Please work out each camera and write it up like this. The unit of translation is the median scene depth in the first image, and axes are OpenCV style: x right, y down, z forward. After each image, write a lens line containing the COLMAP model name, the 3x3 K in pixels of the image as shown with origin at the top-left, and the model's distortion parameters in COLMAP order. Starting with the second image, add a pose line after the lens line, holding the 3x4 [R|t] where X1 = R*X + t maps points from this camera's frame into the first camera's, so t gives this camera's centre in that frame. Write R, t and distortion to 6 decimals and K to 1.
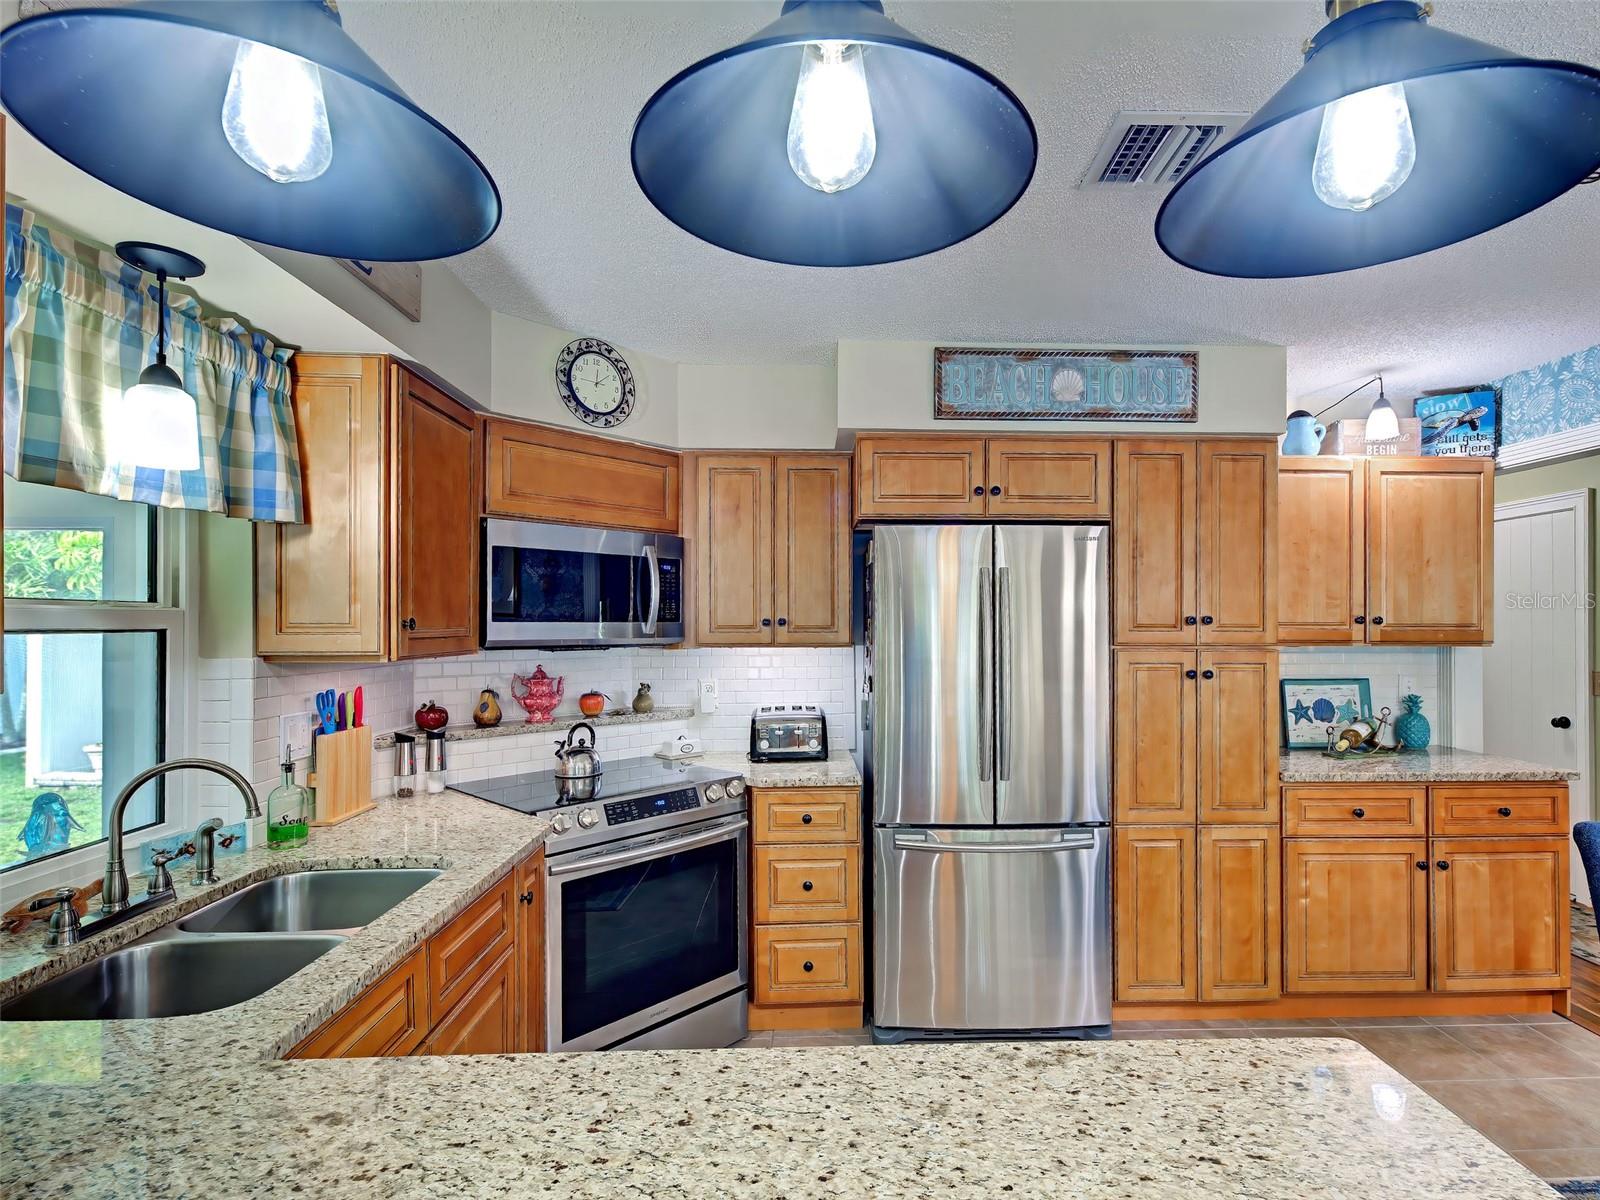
lens RADIAL K [[787.0, 0, 840.4], [0, 787.0, 616.8], [0, 0, 1]] dist [0.015621, -0.007326]
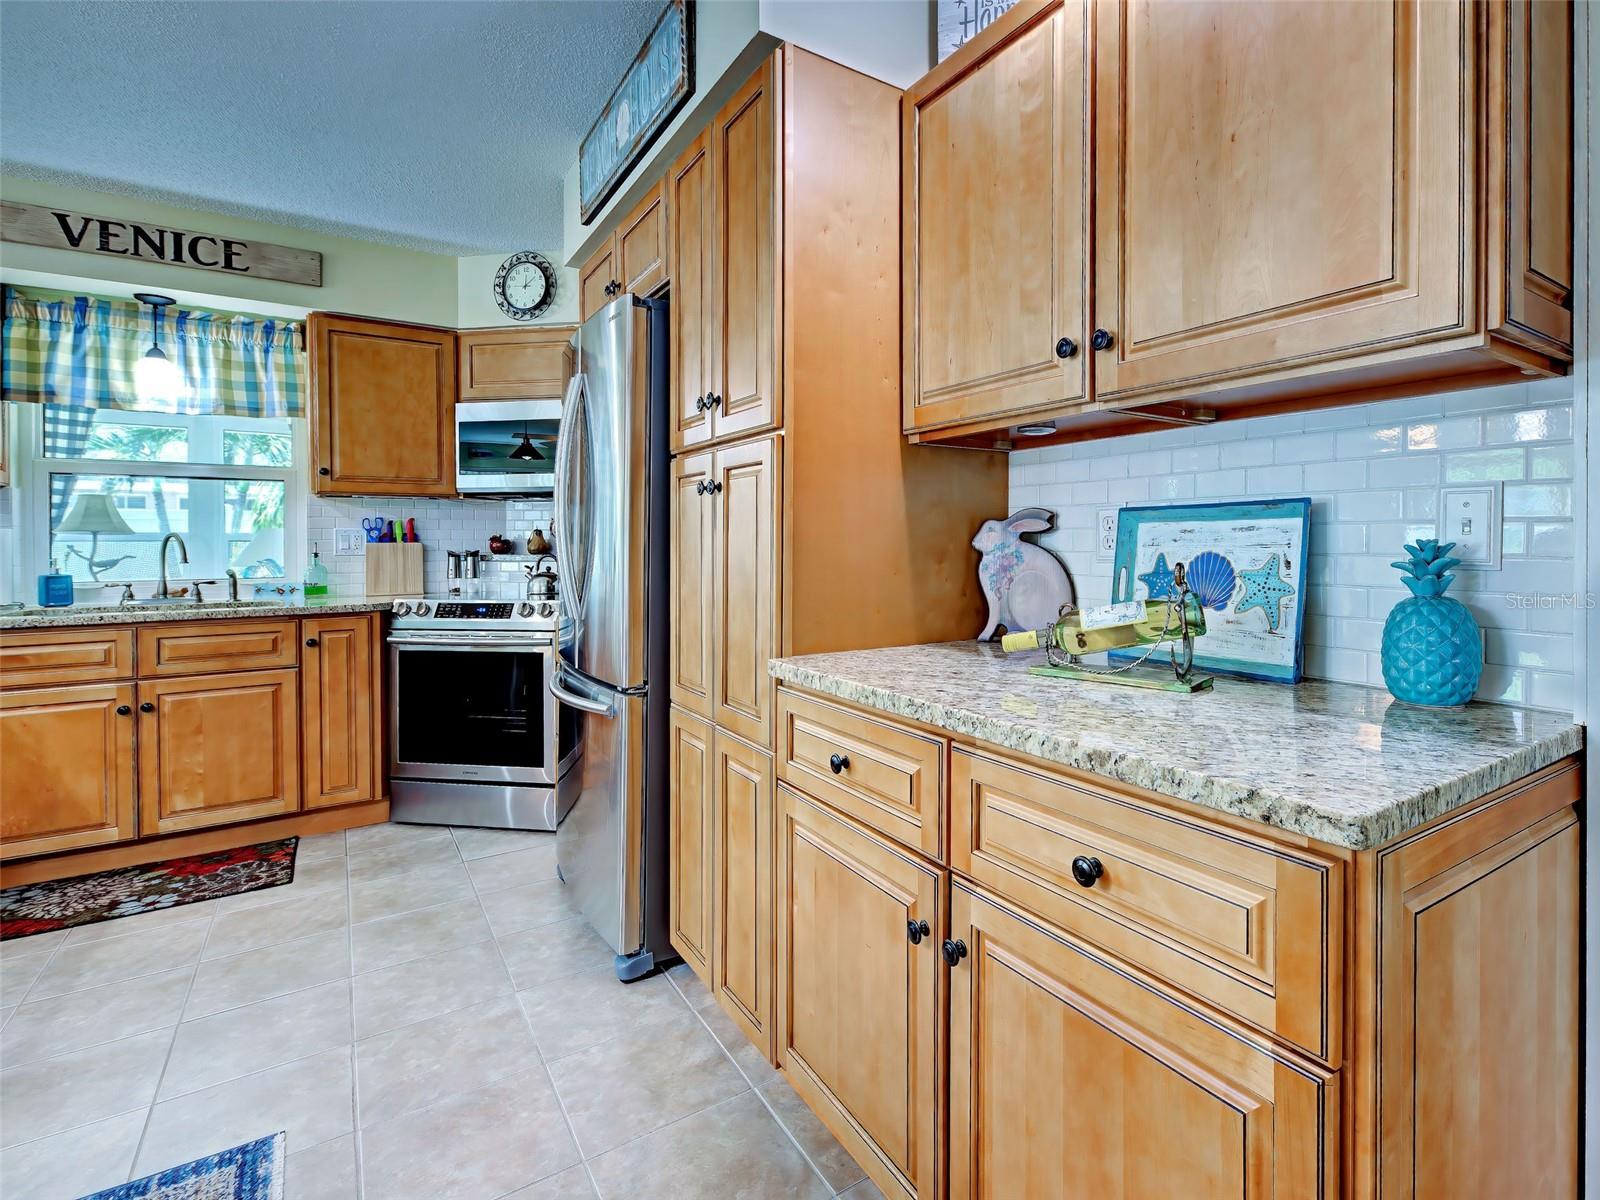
lens RADIAL K [[787.0, 0, 890.3], [0, 787.0, 540.7], [0, 0, 1]] dist [0.015621, -0.007326]
pose [[0.547718, -0.001445, -0.836661, 1.059473], [0.012295, 0.999904, 0.006321, 0.113187], [0.836572, -0.013749, 0.547684, 0.768624]]
